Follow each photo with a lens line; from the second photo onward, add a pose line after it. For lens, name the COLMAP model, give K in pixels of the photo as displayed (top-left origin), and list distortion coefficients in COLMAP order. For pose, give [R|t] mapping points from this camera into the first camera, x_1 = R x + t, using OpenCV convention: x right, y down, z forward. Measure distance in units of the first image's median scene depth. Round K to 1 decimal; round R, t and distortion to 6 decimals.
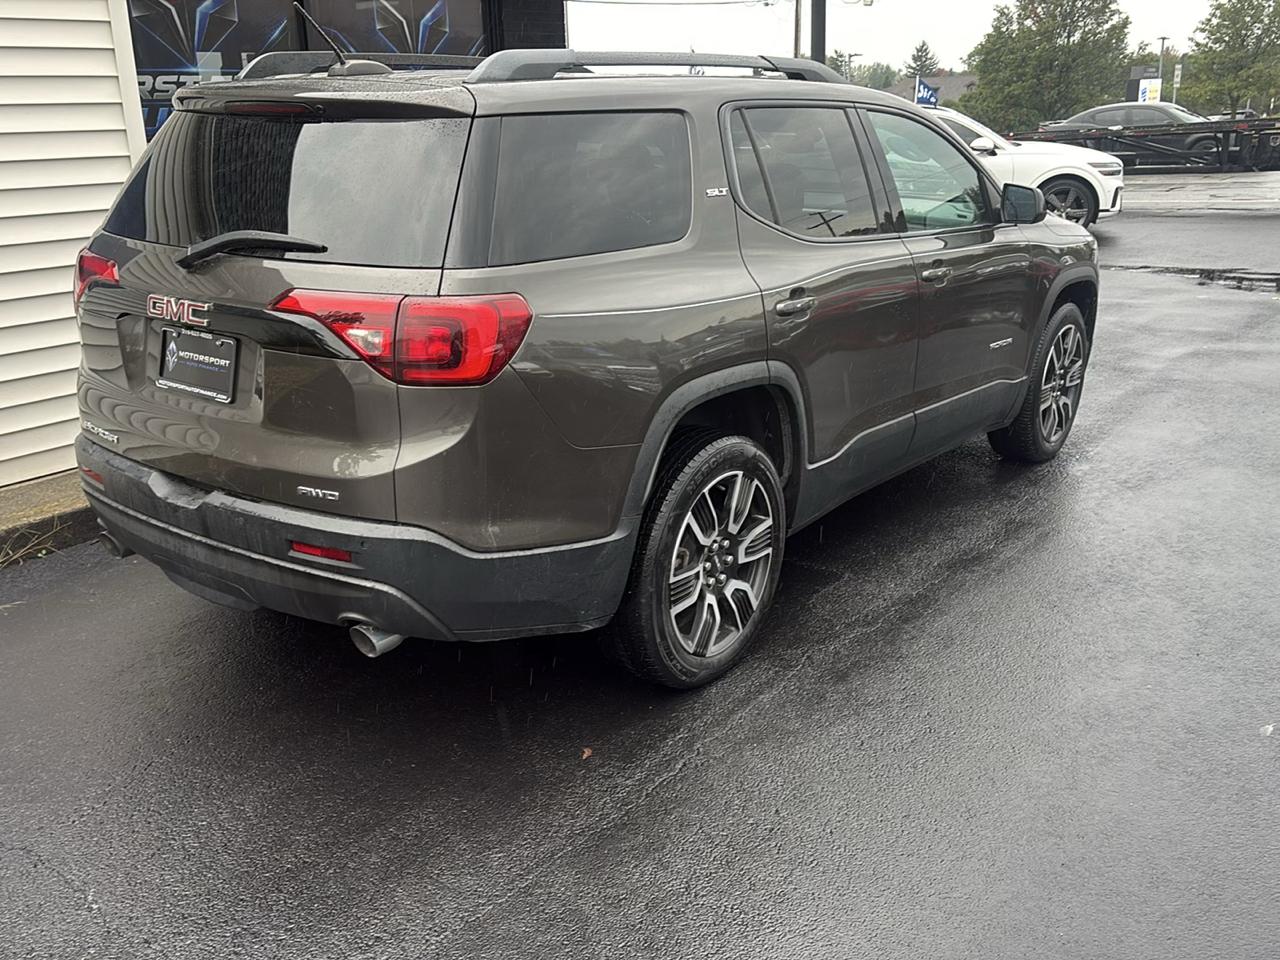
lens RADIAL K [[1251.6, 0, 623.3], [0, 1251.6, 493.4], [0, 0, 1]] dist [0.081873, -0.075450]
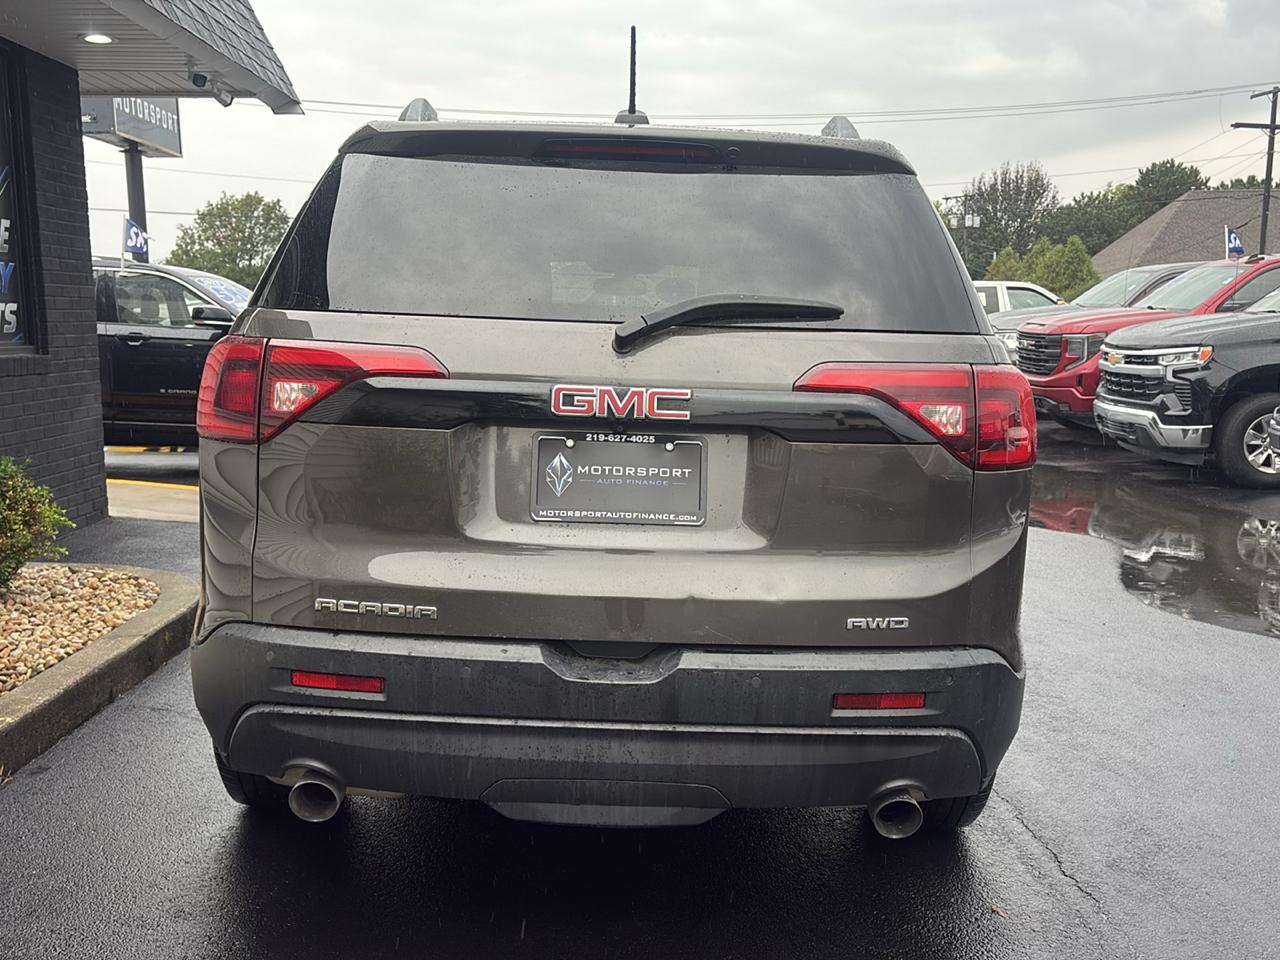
lens RADIAL K [[1243.8, 0, 638.4], [0, 1243.8, 485.5], [0, 0, 1]] dist [0.090374, -0.084847]
pose [[0.784990, -0.056343, 0.616940, -0.696385], [0.162126, 0.979833, -0.116803, -0.014404], [-0.597917, 0.191711, 0.778294, 0.408196]]
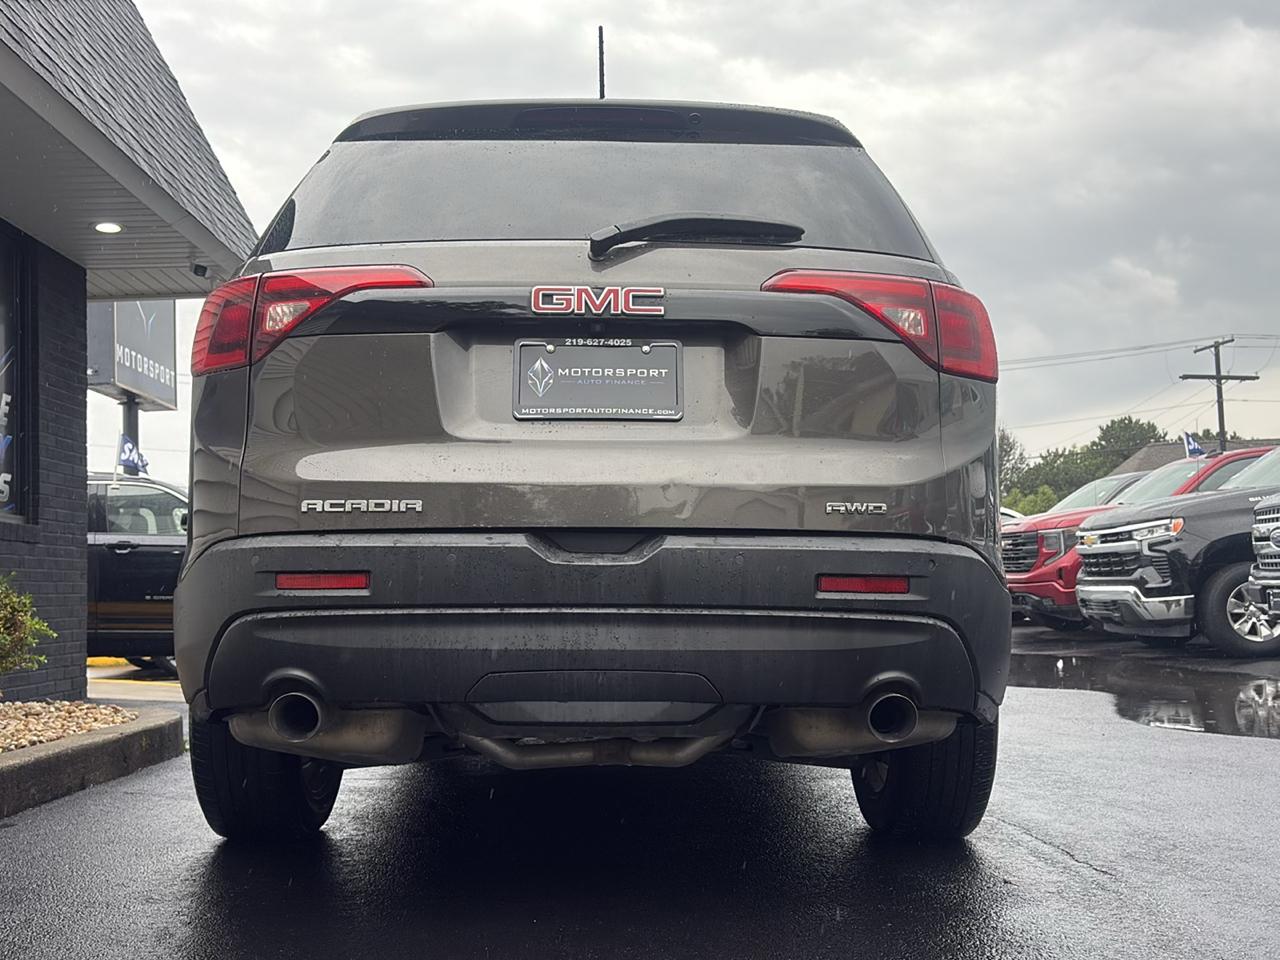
lens RADIAL K [[1243.8, 0, 638.4], [0, 1243.8, 485.5], [0, 0, 1]] dist [0.090374, -0.084847]
pose [[0.778205, 0.055580, 0.625545, -0.704921], [0.197336, 0.923982, -0.327591, 0.180524], [-0.596200, 0.378375, 0.708080, 0.450049]]
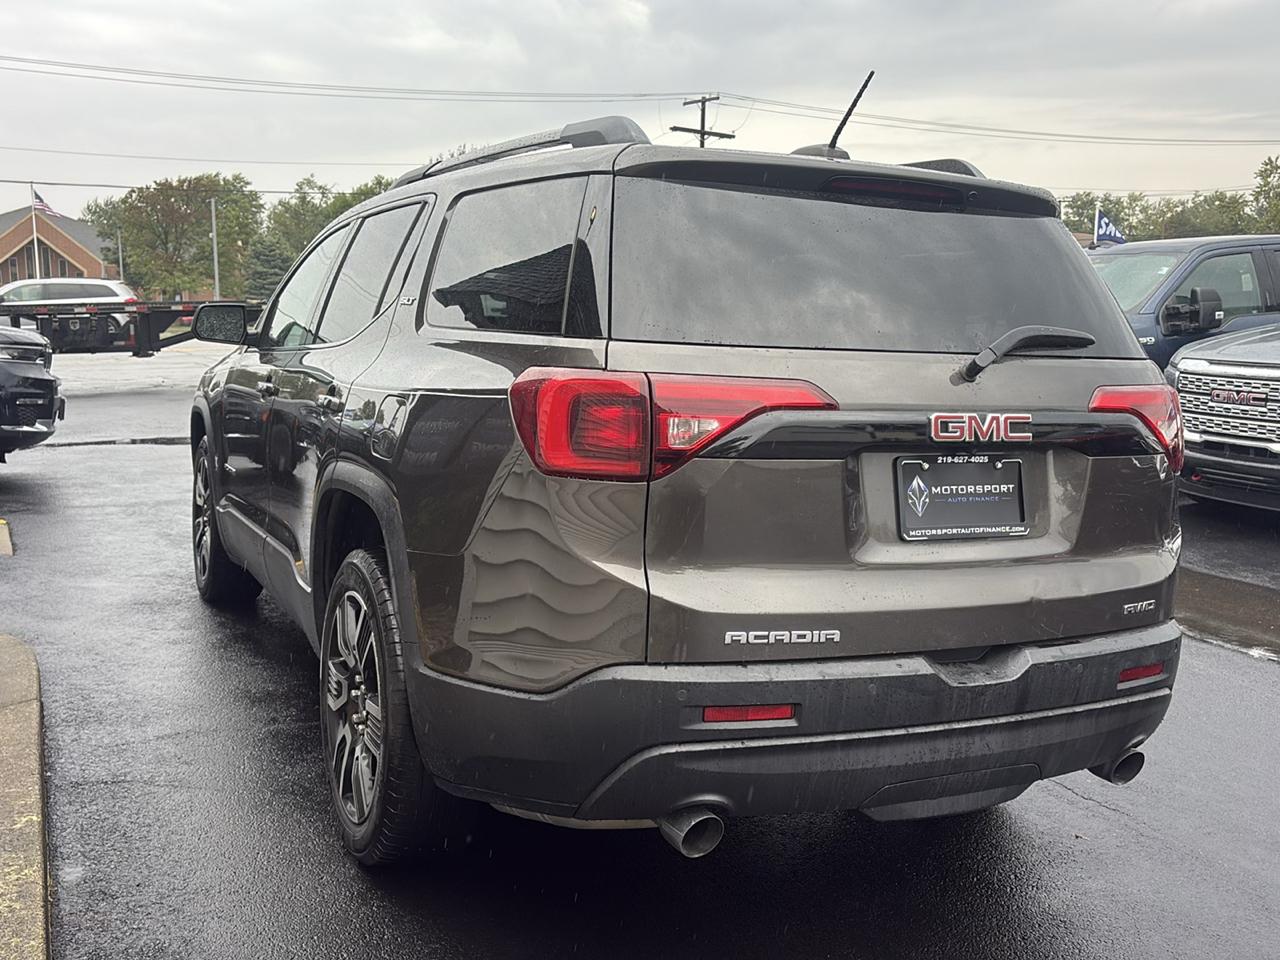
lens RADIAL K [[1243.8, 0, 638.4], [0, 1243.8, 485.5], [0, 0, 1]] dist [0.090374, -0.084847]
pose [[0.443479, -0.101958, 0.890467, -1.013929], [0.236523, 0.971604, -0.006547, -0.139048], [-0.864513, 0.213519, 0.455001, 0.749547]]
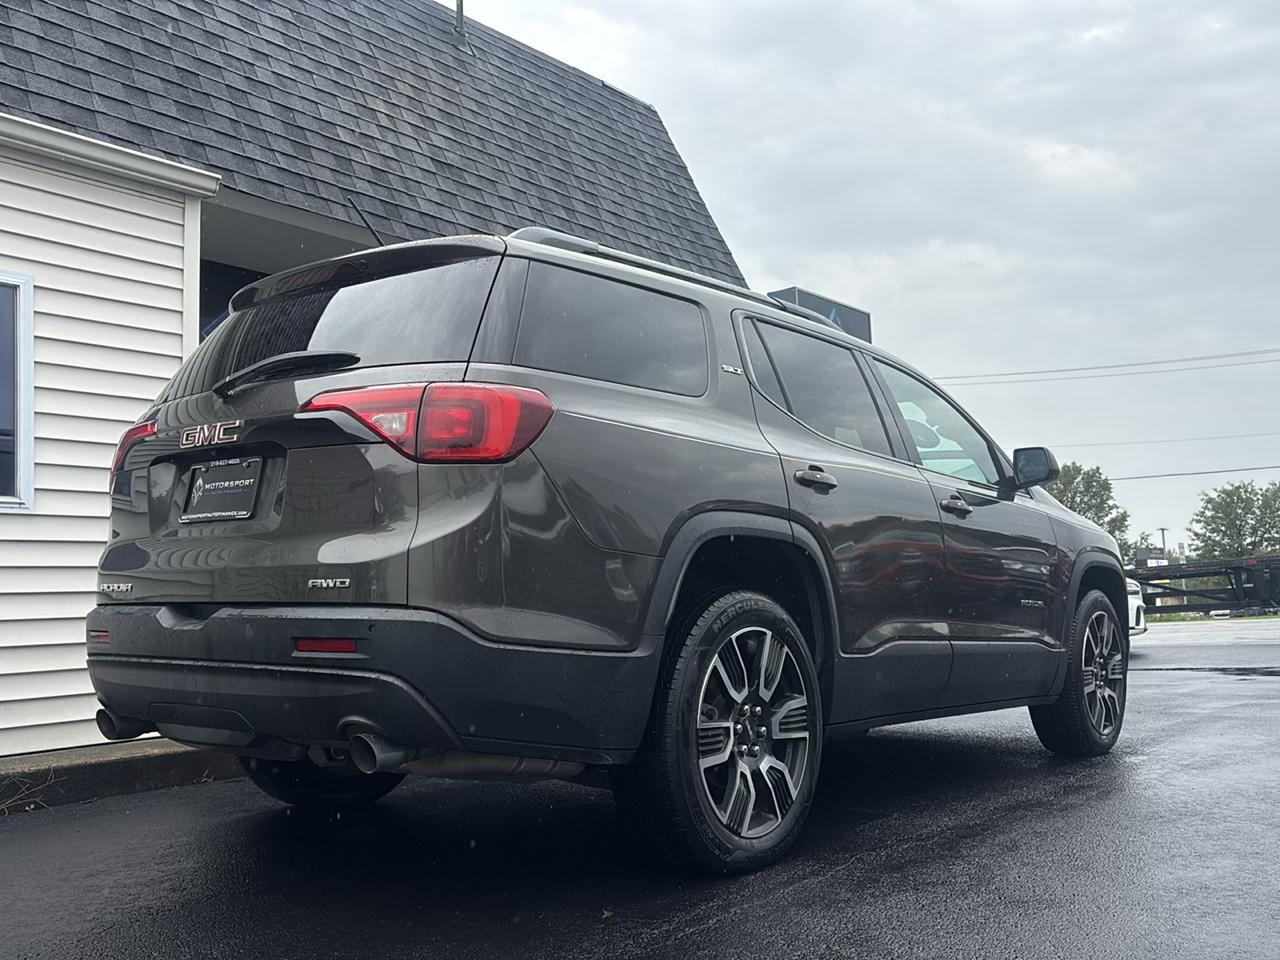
lens RADIAL K [[1243.8, 0, 638.4], [0, 1243.8, 485.5], [0, 0, 1]] dist [0.090374, -0.084847]
pose [[0.999796, -0.013753, -0.014772, 0.009227], [0.006873, 0.920154, -0.391495, 0.262706], [0.018977, 0.391314, 0.920061, 0.075287]]
